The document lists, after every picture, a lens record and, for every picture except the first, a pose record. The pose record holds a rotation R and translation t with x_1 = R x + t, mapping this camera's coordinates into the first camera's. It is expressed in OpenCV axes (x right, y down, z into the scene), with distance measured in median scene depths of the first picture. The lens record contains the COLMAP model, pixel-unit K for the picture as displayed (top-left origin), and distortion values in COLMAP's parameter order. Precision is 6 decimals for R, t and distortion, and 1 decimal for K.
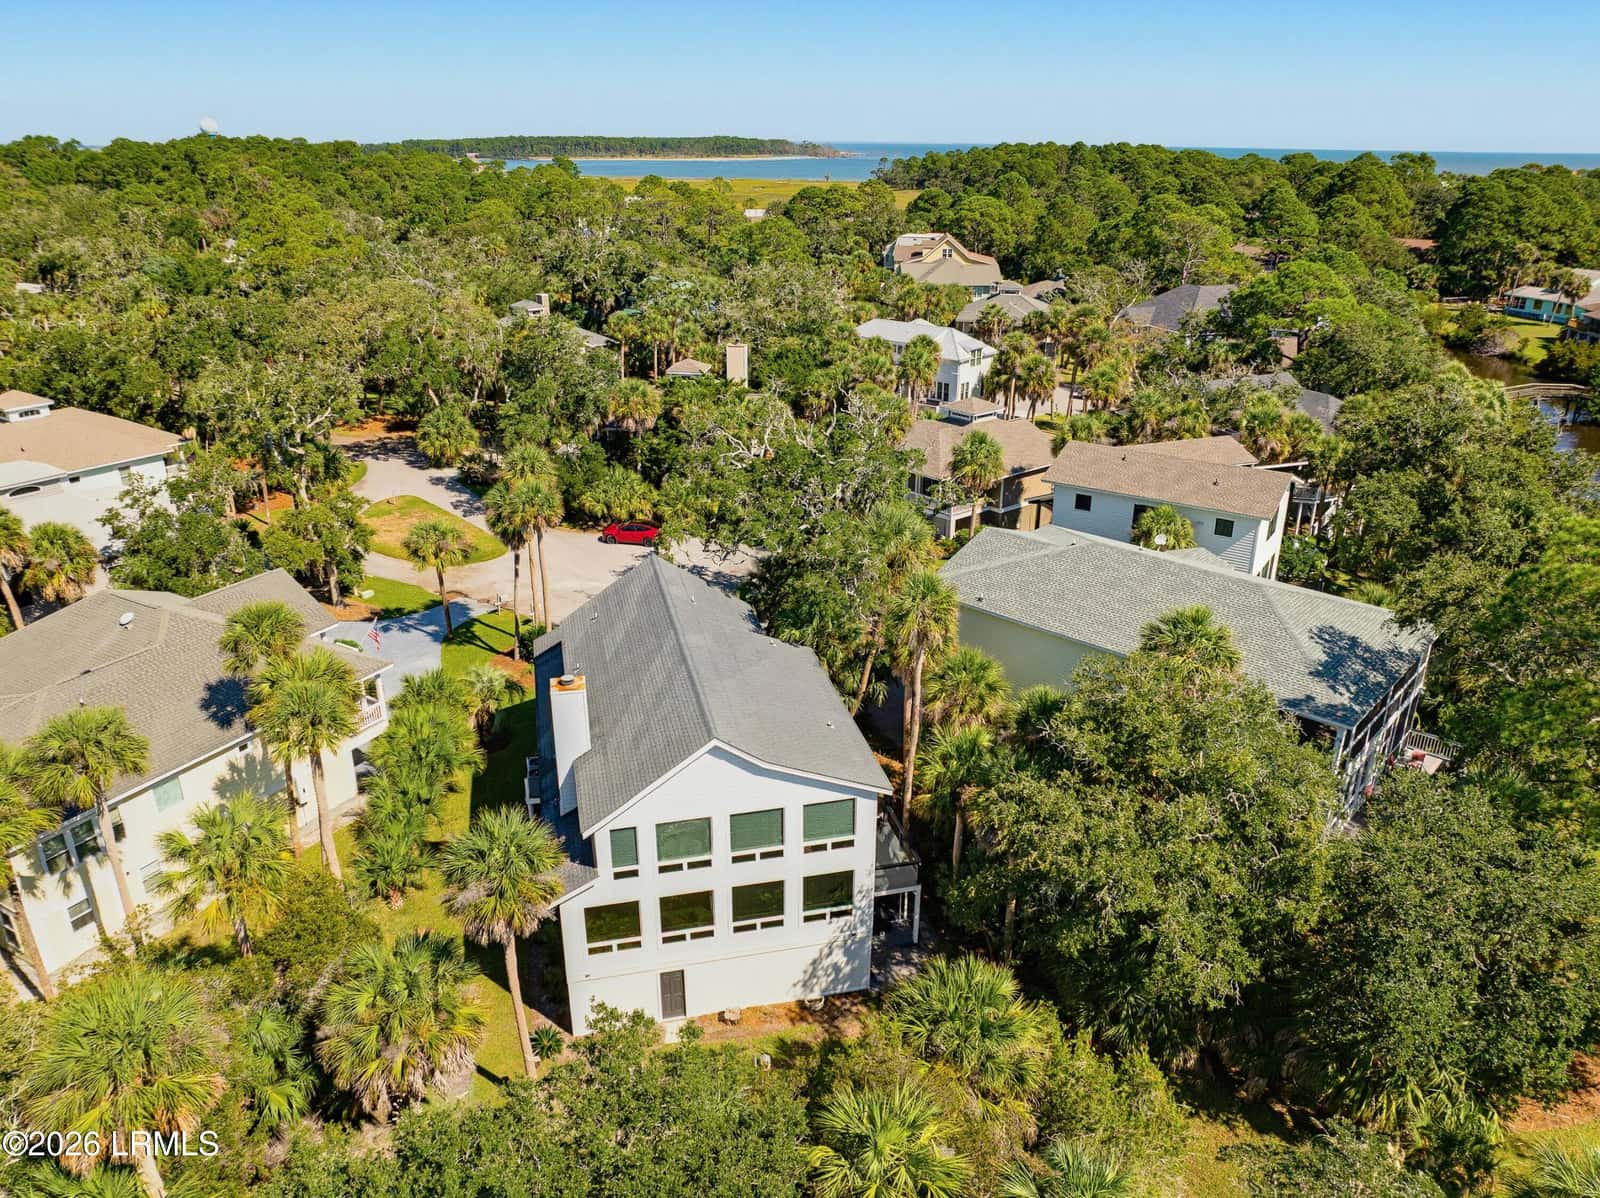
lens RADIAL K [[1123.2, 0, 800.0], [0, 1123.2, 599.0], [0, 0, 1]] dist [-0.037856, -0.000337]
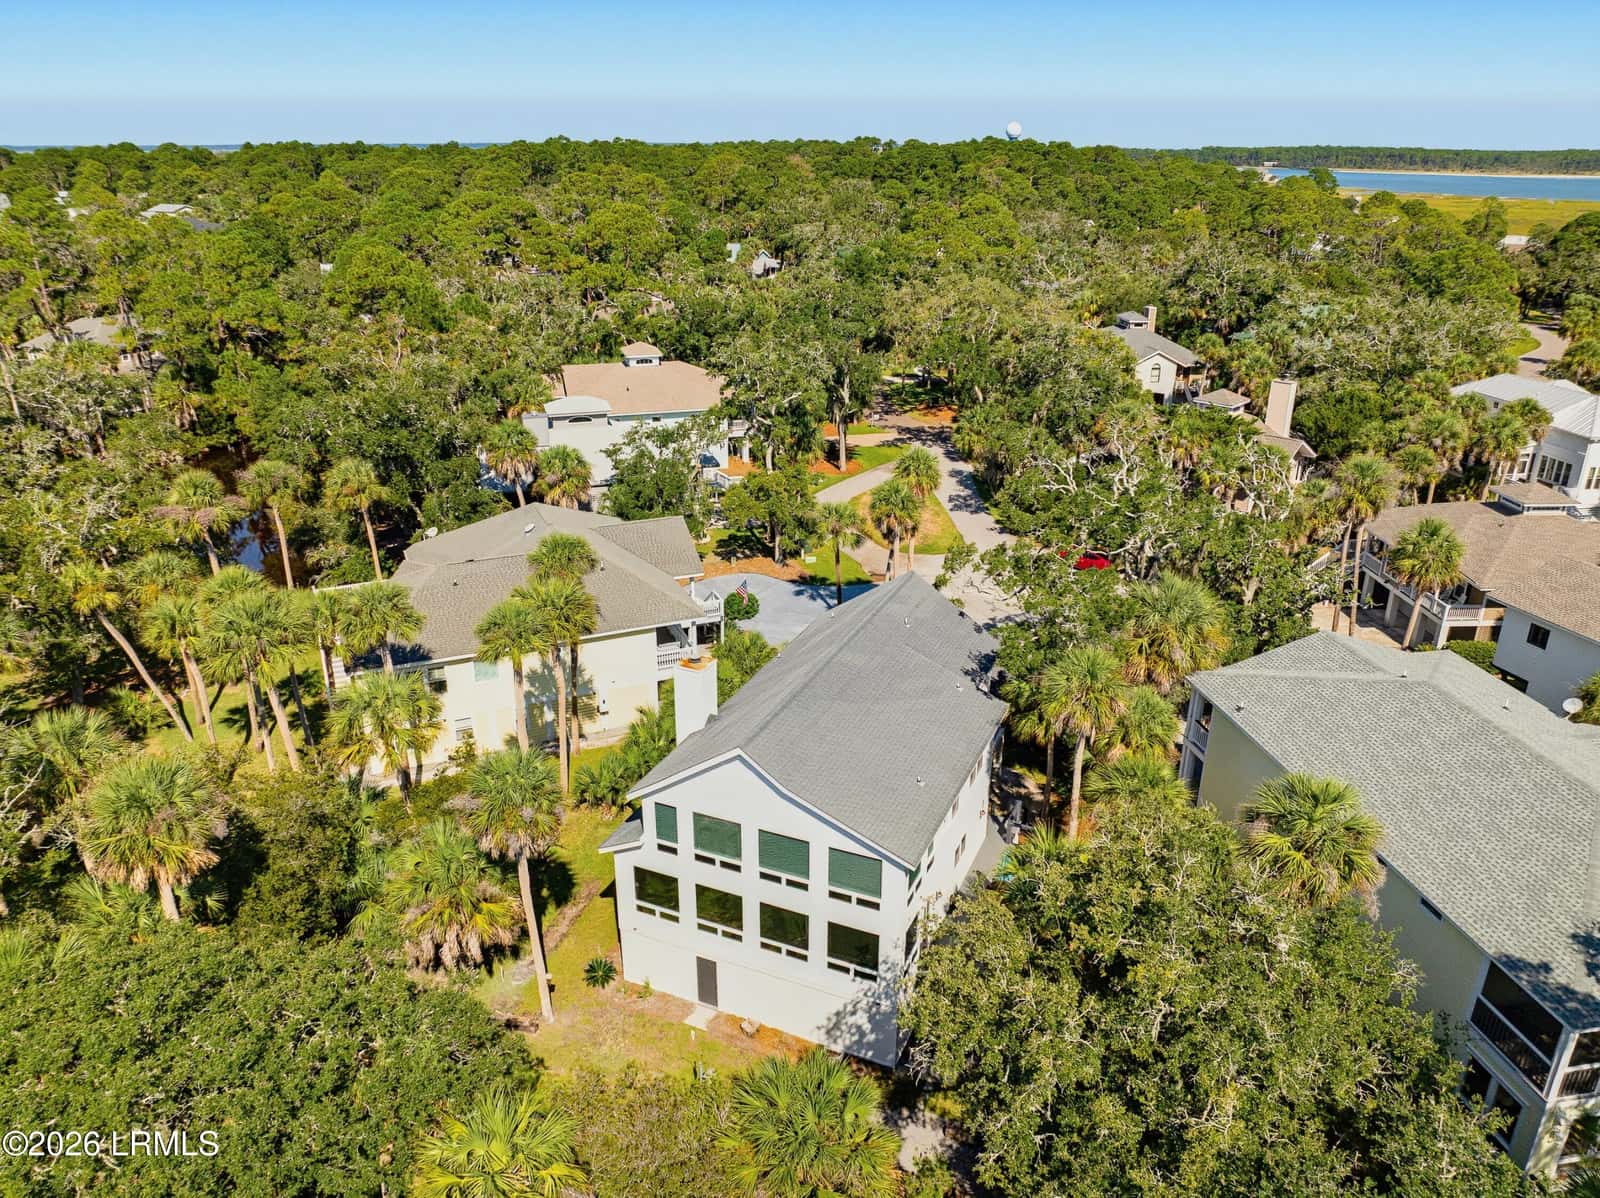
lens RADIAL K [[1123.2, 0, 800.0], [0, 1123.2, 599.0], [0, 0, 1]] dist [-0.037856, -0.000337]
pose [[0.793328, 0.228844, -0.564147, 0.444606], [-0.231732, 0.970416, 0.067774, -0.074829], [0.562967, 0.076964, 0.822888, 0.174120]]
